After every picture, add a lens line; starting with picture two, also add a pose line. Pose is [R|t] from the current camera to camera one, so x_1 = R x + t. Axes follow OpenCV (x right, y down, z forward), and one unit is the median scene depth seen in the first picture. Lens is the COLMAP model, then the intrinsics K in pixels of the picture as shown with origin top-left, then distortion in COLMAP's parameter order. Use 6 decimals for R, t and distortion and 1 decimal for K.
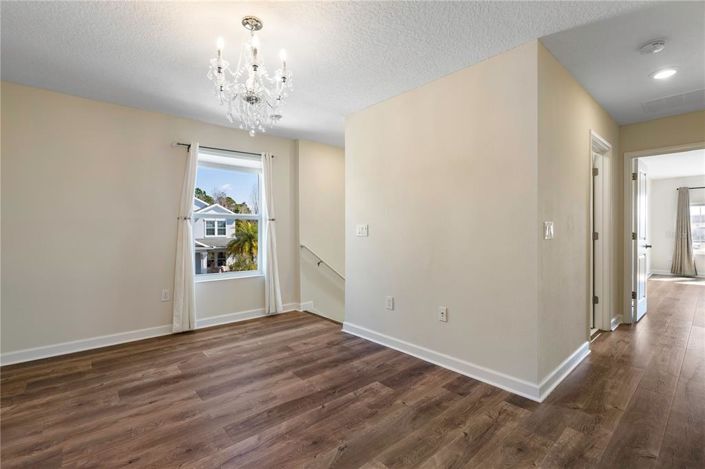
lens RADIAL K [[320.9, 0, 348.7], [0, 320.9, 230.8], [0, 0, 1]] dist [-0.003609, -0.000574]
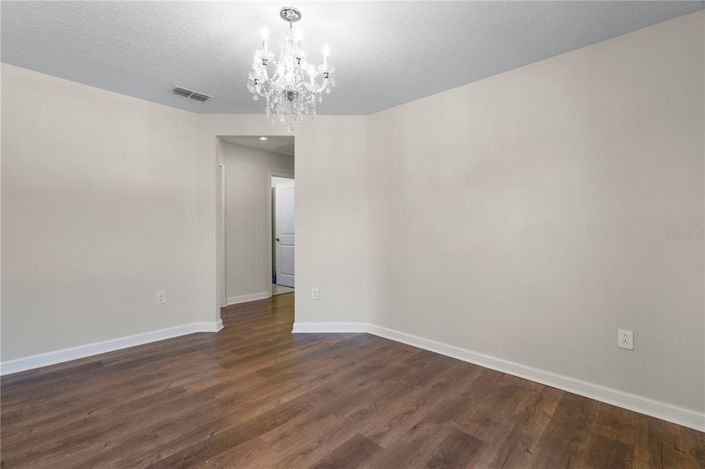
lens RADIAL K [[320.9, 0, 348.7], [0, 320.9, 230.8], [0, 0, 1]] dist [-0.003609, -0.000574]
pose [[-0.995523, -0.000689, -0.094517, -0.380141], [-0.001719, 0.999940, 0.010821, -0.006264], [0.094504, 0.010935, -0.995464, 1.975373]]
